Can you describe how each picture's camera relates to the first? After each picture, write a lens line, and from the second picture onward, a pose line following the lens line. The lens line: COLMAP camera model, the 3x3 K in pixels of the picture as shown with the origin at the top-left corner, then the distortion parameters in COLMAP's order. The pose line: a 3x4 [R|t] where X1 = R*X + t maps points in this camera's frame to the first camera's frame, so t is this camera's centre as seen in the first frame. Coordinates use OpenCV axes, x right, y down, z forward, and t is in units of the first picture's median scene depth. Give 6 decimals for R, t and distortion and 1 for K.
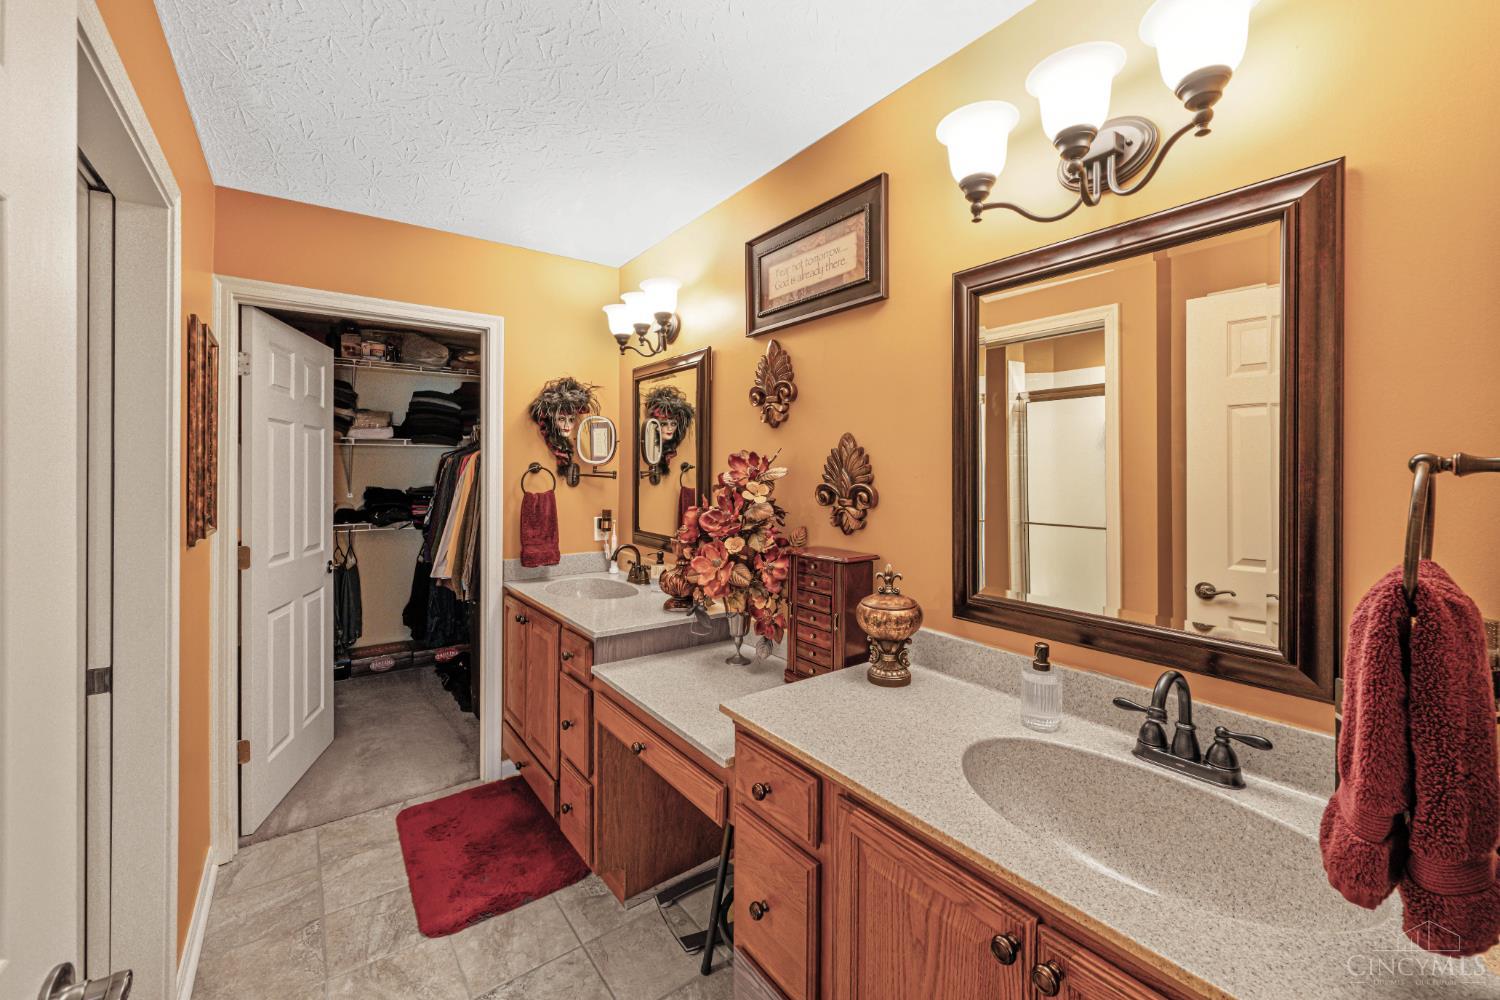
lens RADIAL K [[598.6, 0, 754.2], [0, 598.6, 493.6], [0, 0, 1]] dist [-0.001108, -0.000204]
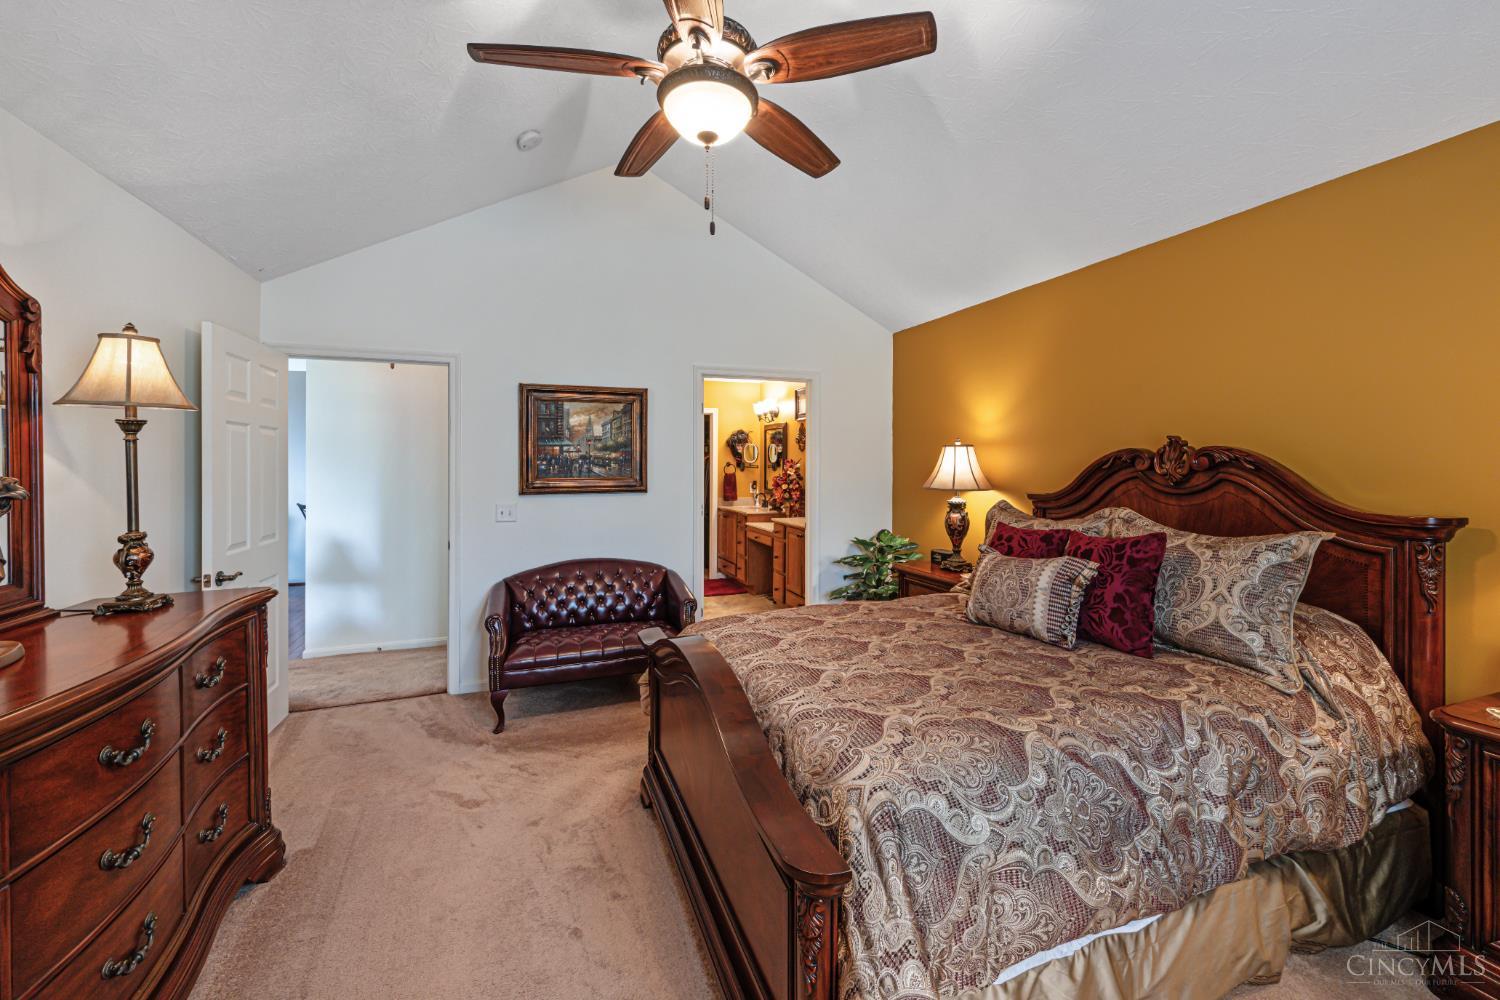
lens RADIAL K [[598.6, 0, 750.4], [0, 598.6, 491.4], [0, 0, 1]] dist [-0.001108, -0.000204]
pose [[0.955004, 0.002024, -0.296584, 0.520460], [-0.000156, 0.999980, 0.006320, 0.060366], [0.296591, -0.005989, 0.954986, -1.526393]]
